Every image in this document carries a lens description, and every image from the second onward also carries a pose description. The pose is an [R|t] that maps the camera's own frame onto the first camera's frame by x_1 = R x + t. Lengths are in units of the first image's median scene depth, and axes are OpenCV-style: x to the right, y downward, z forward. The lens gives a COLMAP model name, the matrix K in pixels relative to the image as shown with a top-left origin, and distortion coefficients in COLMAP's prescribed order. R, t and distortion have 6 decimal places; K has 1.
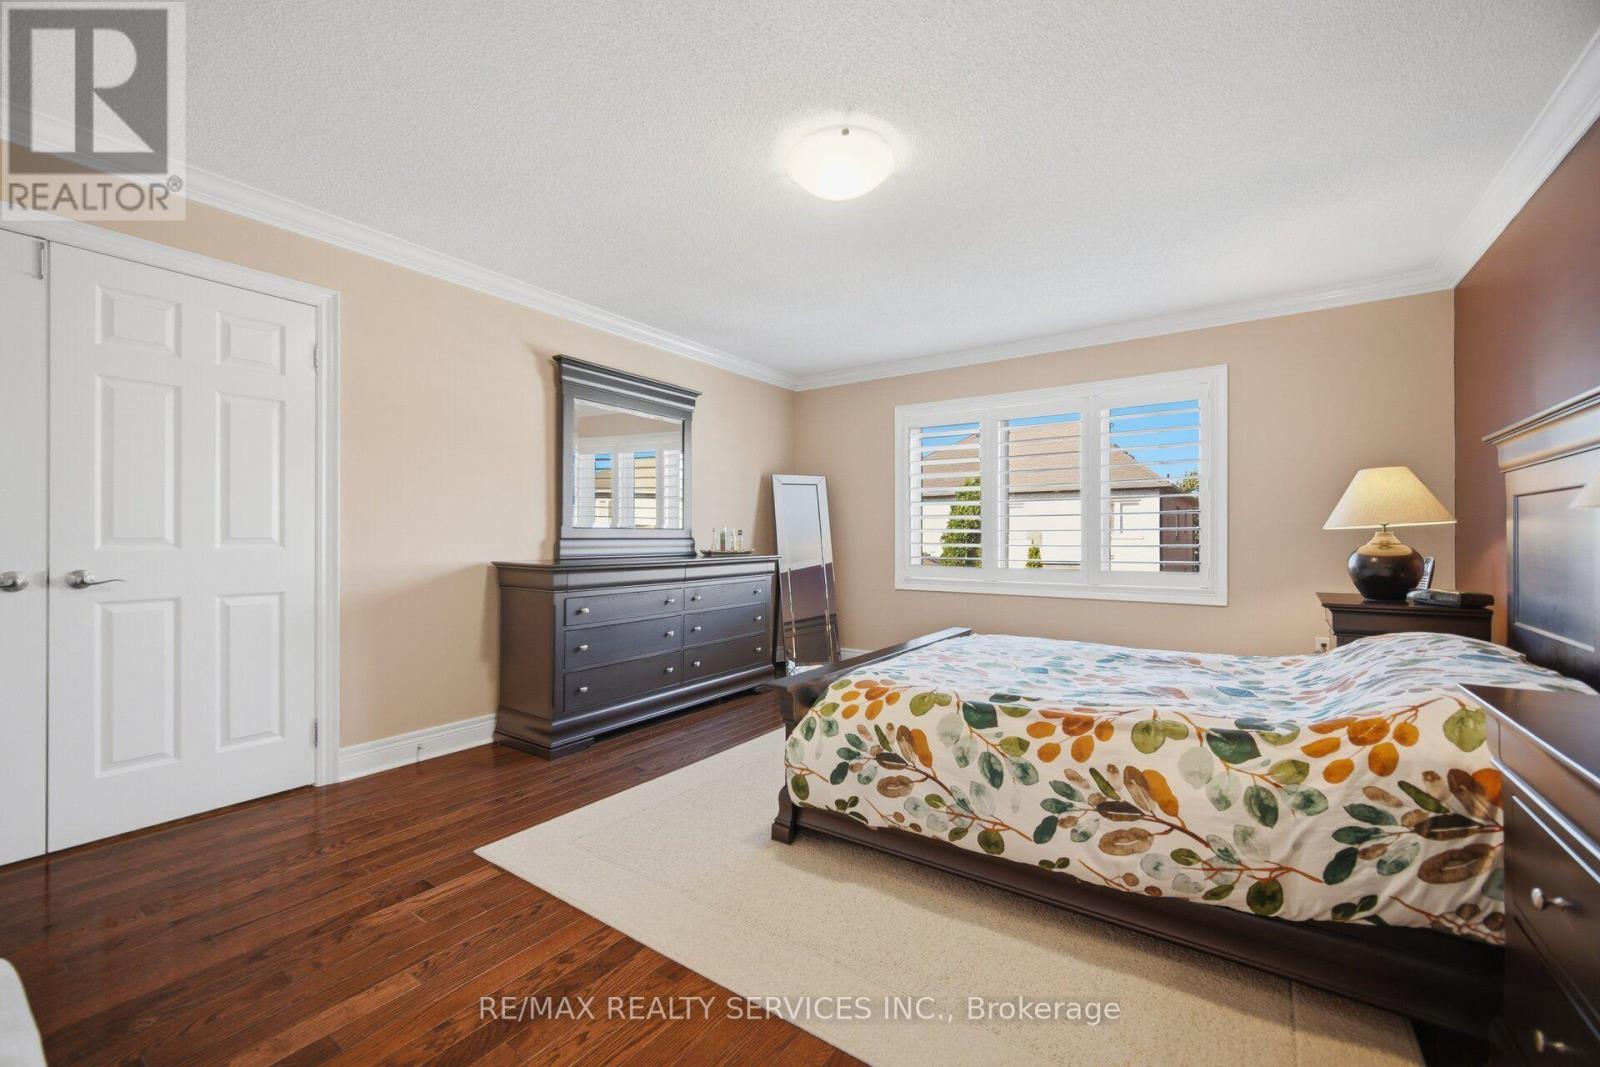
lens RADIAL K [[630.7, 0, 820.4], [0, 630.7, 525.1], [0, 0, 1]] dist [-0.010355, -0.000007]
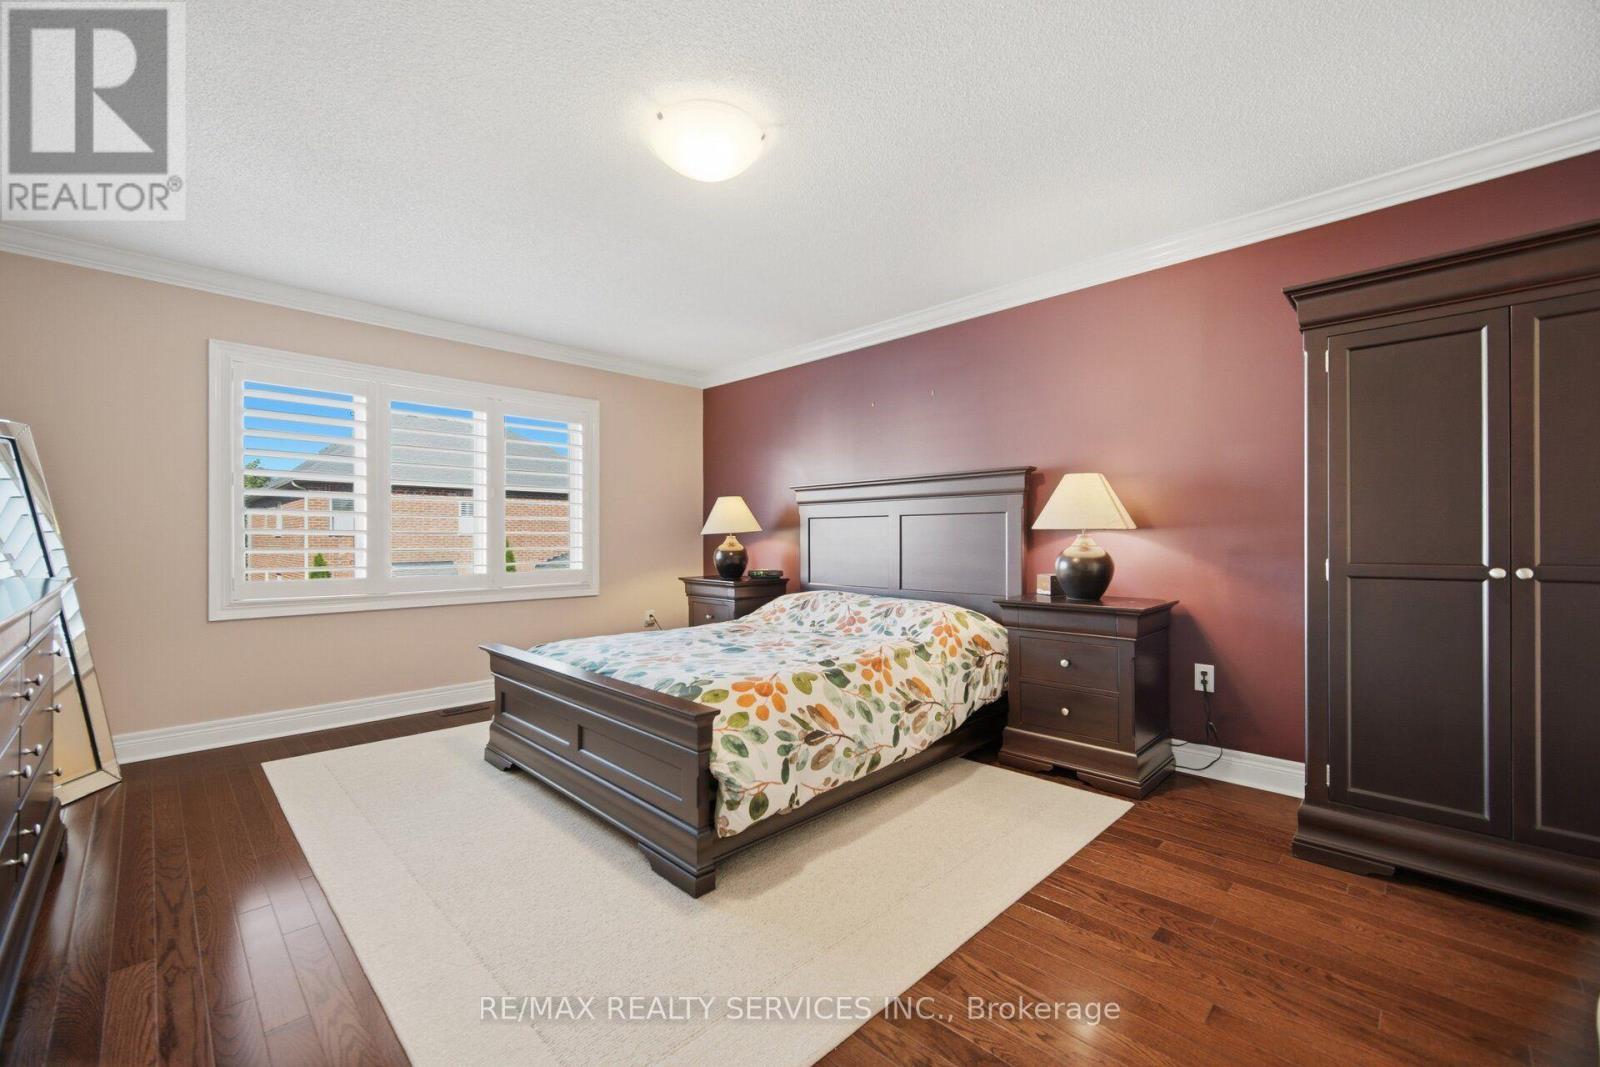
lens RADIAL K [[652.1, 0, 788.0], [0, 652.1, 526.3], [0, 0, 1]] dist [-0.000873, -0.000149]
pose [[0.203049, 0.018241, 0.978999, -1.103160], [-0.015930, 0.999756, -0.015323, 0.014952], [-0.979039, -0.012484, 0.203290, 0.857136]]
